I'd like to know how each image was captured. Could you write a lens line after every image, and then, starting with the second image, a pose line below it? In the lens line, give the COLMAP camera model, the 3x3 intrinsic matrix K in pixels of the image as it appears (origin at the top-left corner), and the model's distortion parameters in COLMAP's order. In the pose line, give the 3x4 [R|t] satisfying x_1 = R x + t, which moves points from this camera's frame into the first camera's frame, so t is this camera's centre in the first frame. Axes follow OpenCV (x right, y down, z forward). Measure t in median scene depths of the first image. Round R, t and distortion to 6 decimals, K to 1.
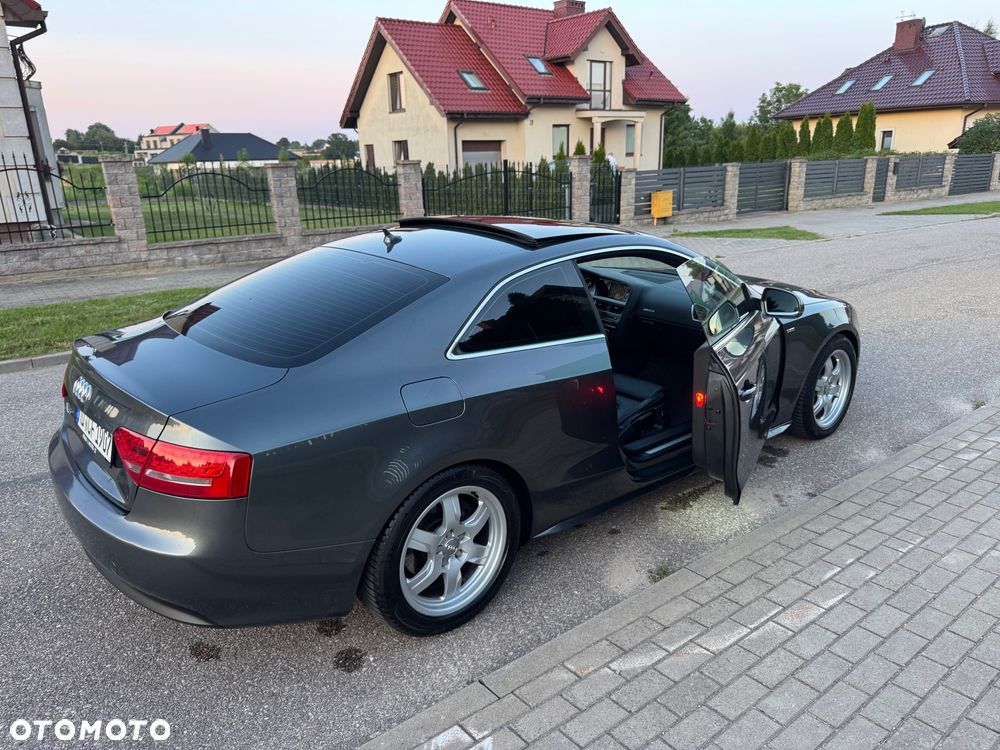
lens RADIAL K [[709.4, 0, 499.3], [0, 709.4, 382.4], [0, 0, 1]] dist [0.023543, -0.032283]
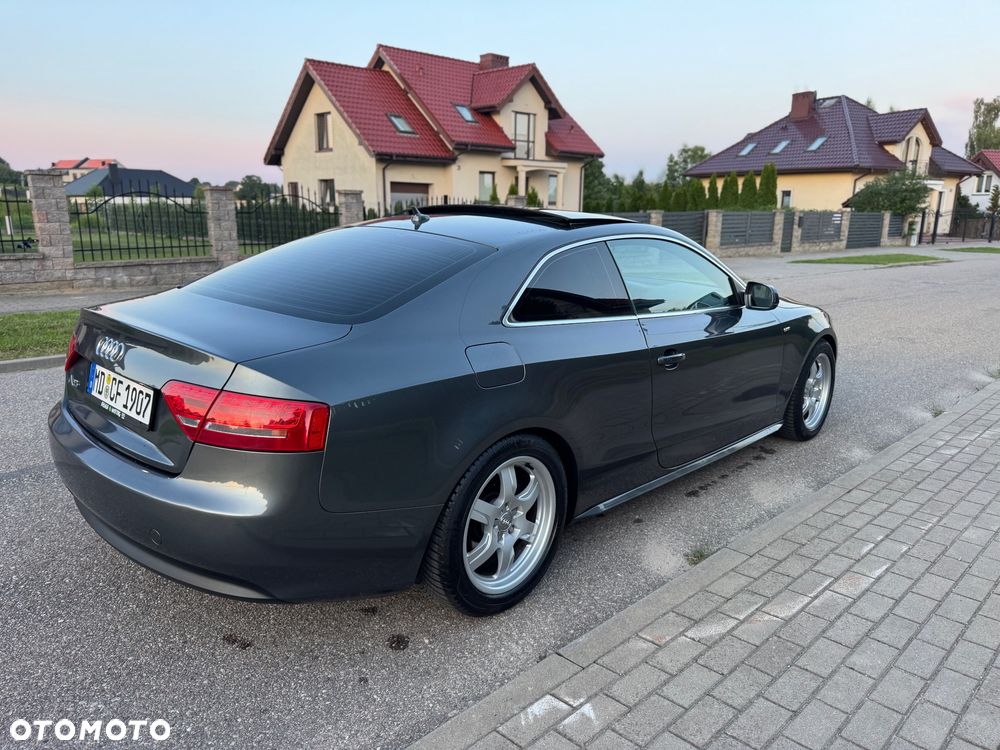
lens RADIAL K [[709.4, 0, 496.2], [0, 709.4, 379.1], [0, 0, 1]] dist [0.023543, -0.032283]
pose [[0.993303, 0.009948, 0.115109, -0.117947], [-0.001948, 0.997587, -0.069401, 0.065243], [-0.115521, 0.068712, 0.990926, 0.025275]]
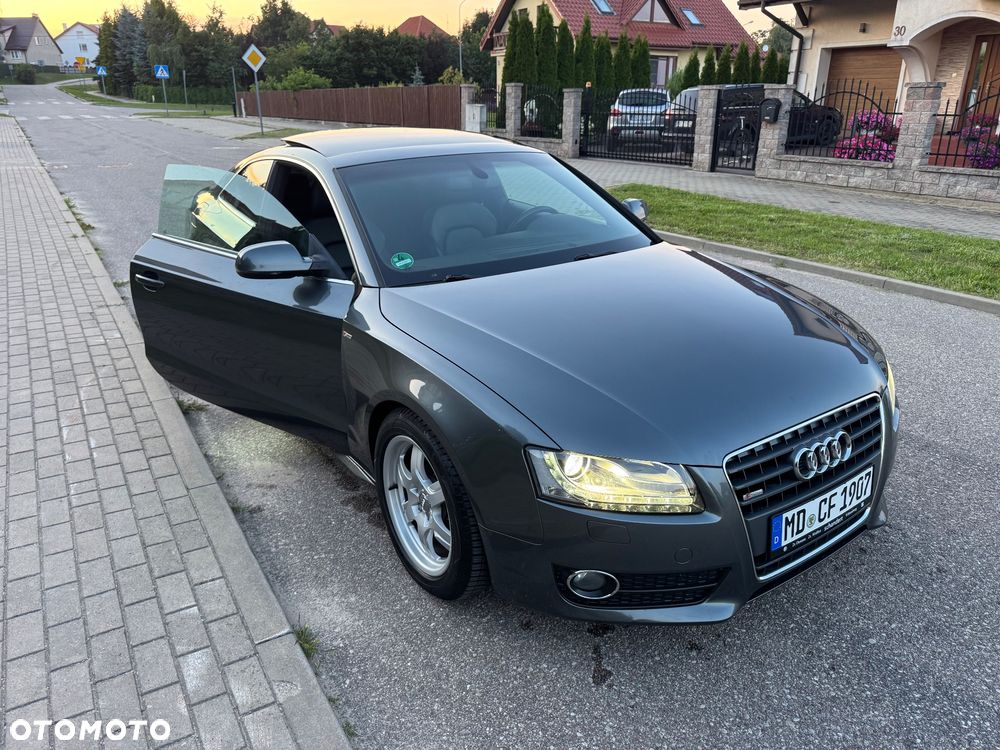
lens RADIAL K [[709.4, 0, 504.2], [0, 709.4, 372.2], [0, 0, 1]] dist [0.023543, -0.032283]
pose [[-0.095016, 0.379067, -0.920478, 0.945416], [-0.301524, 0.870266, 0.389514, -0.322359], [0.948712, 0.314557, 0.031608, 1.034504]]
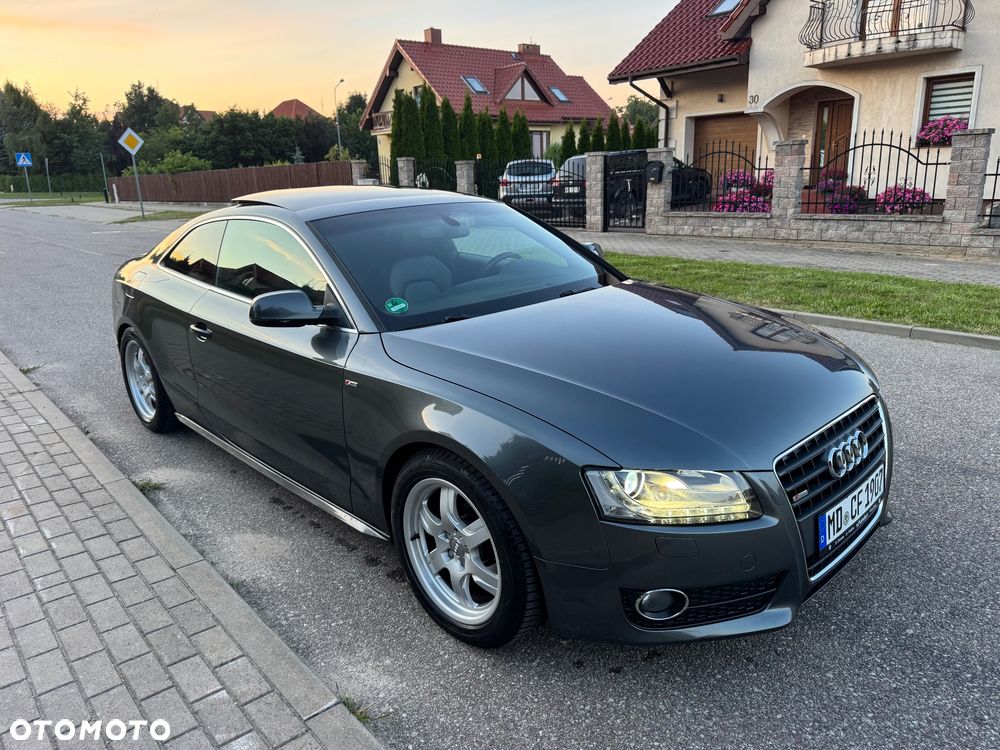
lens RADIAL K [[709.4, 0, 502.6], [0, 709.4, 375.6], [0, 0, 1]] dist [0.023543, -0.032283]
pose [[0.068058, 0.294358, -0.953269, 0.949794], [-0.273096, 0.924487, 0.265973, -0.266419], [0.959576, 0.242233, 0.143307, 0.948168]]
